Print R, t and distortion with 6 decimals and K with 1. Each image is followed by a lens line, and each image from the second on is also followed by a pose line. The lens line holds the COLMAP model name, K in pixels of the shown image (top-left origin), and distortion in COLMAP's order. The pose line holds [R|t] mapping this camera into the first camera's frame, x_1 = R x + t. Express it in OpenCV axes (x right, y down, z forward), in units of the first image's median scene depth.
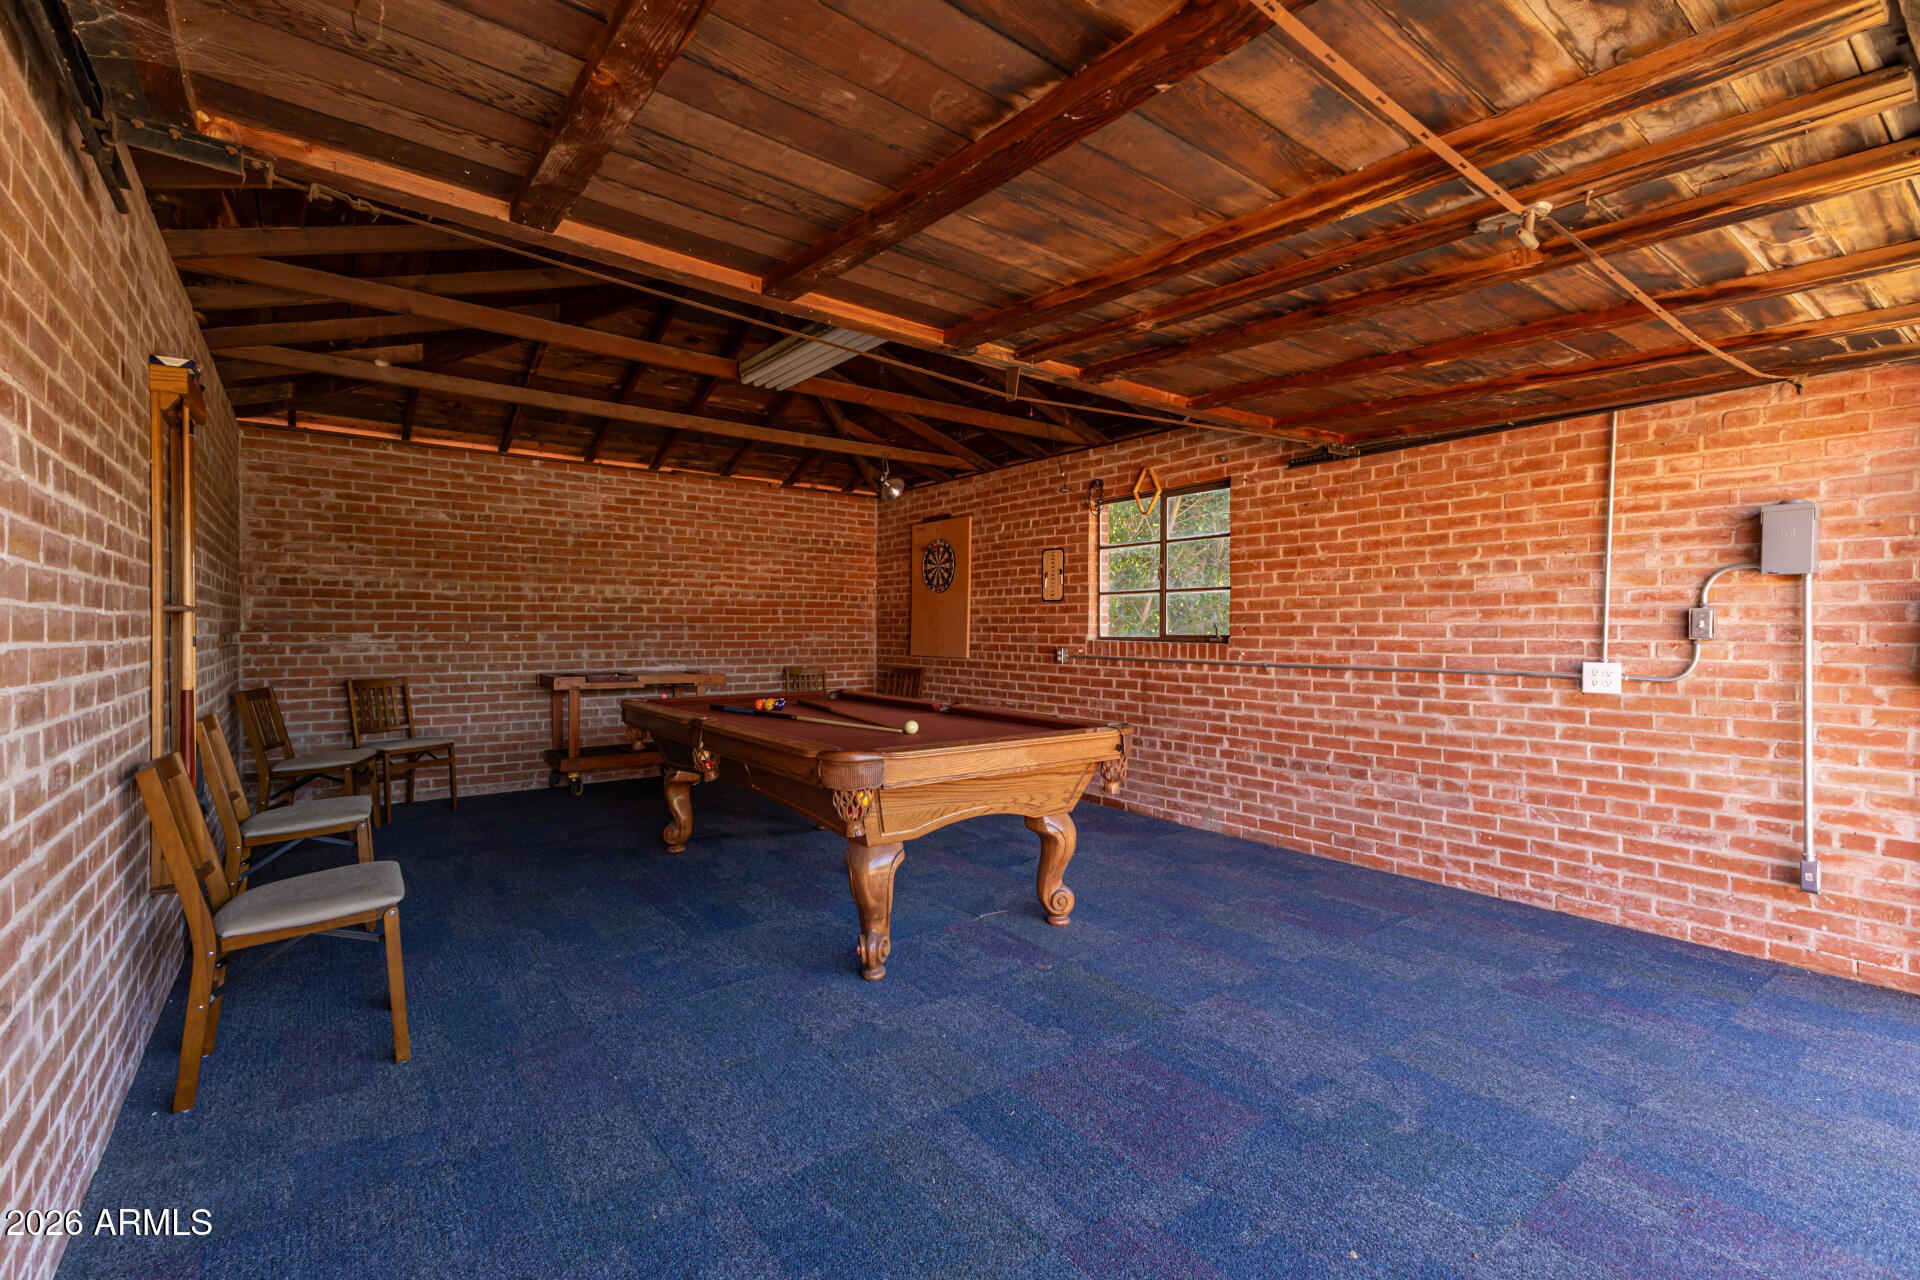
lens RADIAL K [[831.9, 0, 957.2], [0, 831.9, 634.6], [0, 0, 1]] dist [0.007997, 0.000548]
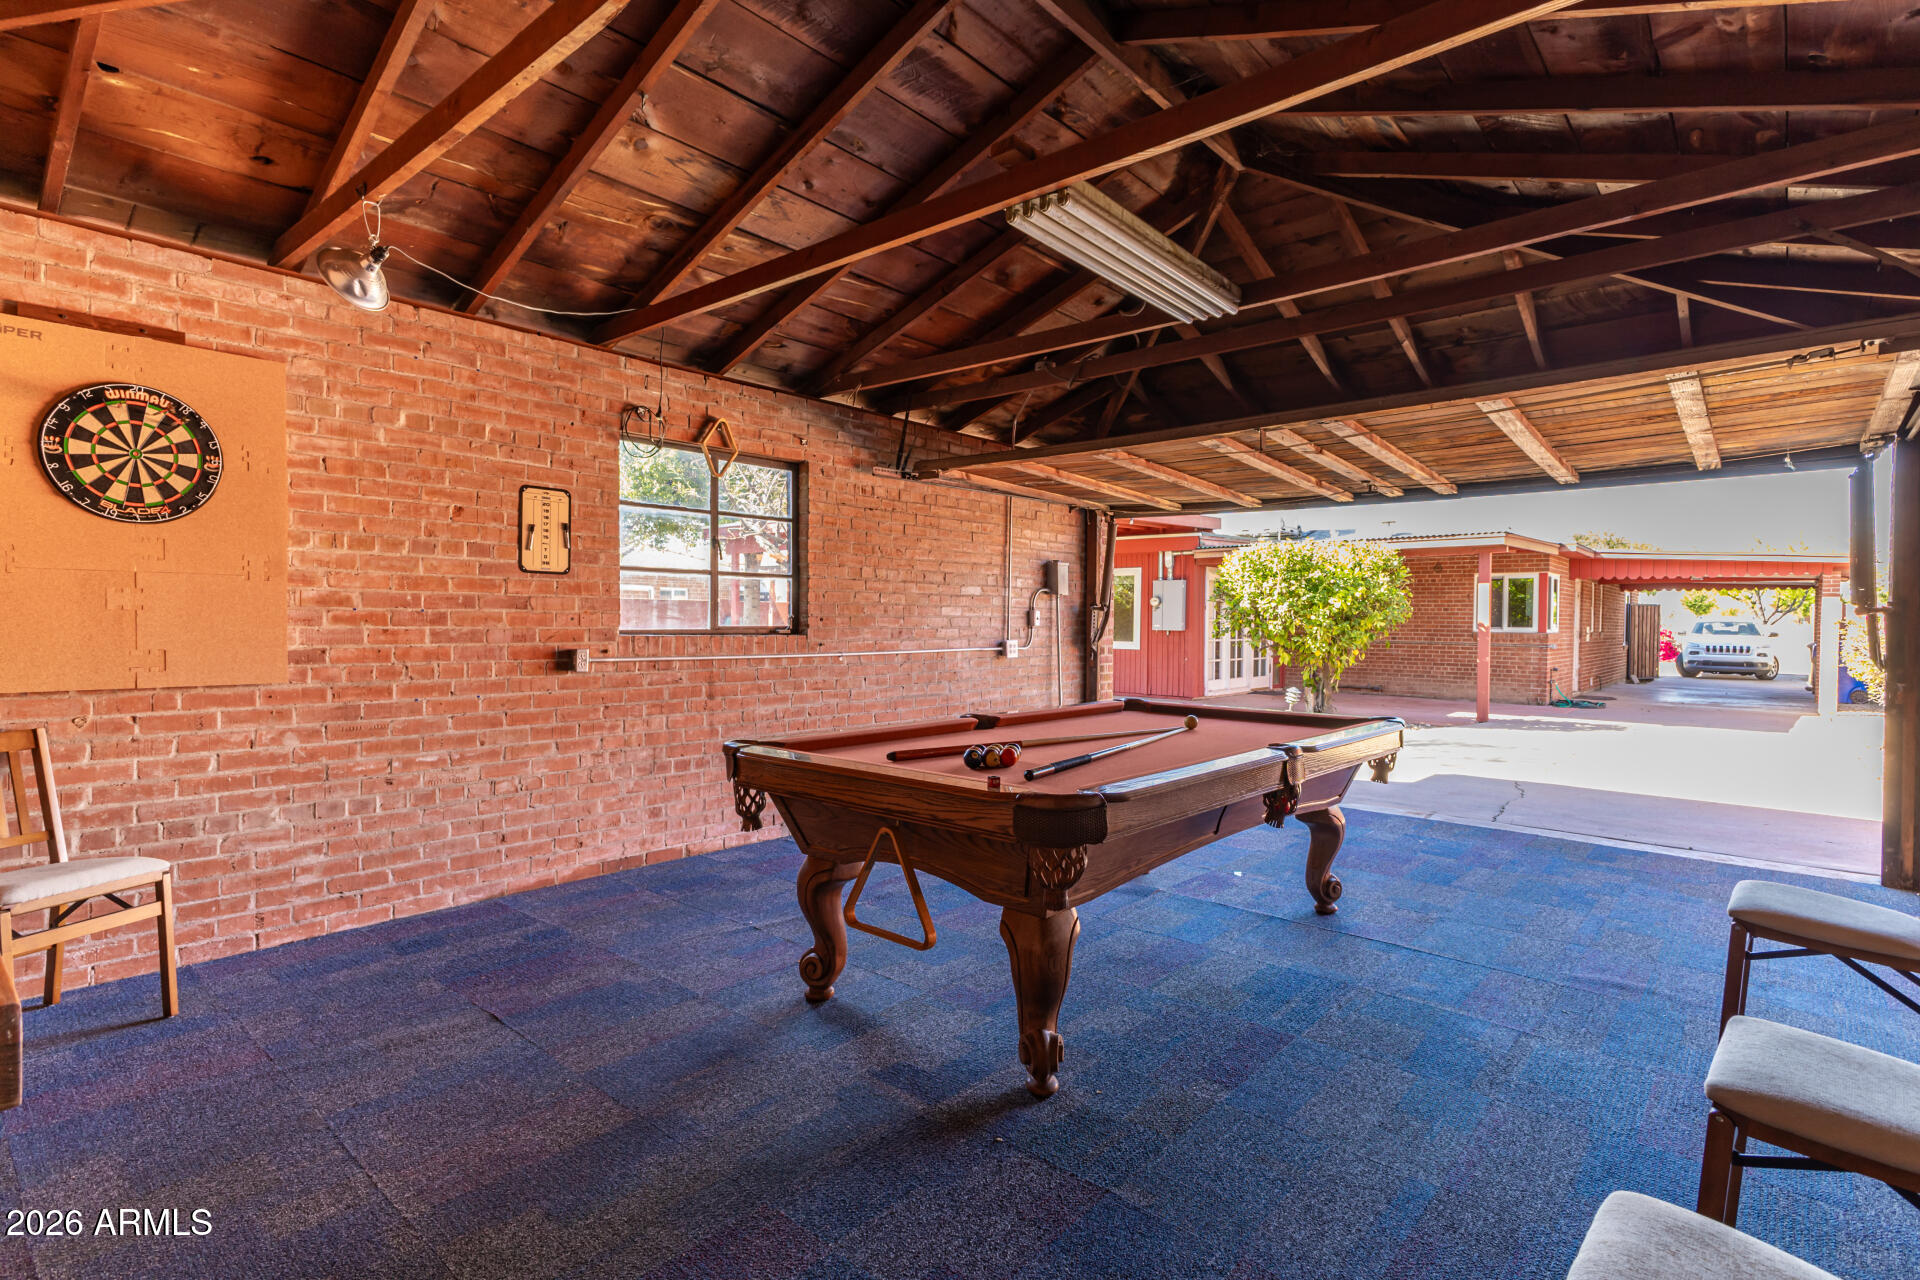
lens RADIAL K [[932.8, 0, 958.4], [0, 932.8, 635.4], [0, 0, 1]] dist [0.003216, 0.000177]
pose [[-0.191979, -0.014455, 0.981293, -0.632734], [0.005088, 0.999863, 0.015724, -0.003765], [-0.981386, 0.008012, -0.191879, 0.857980]]
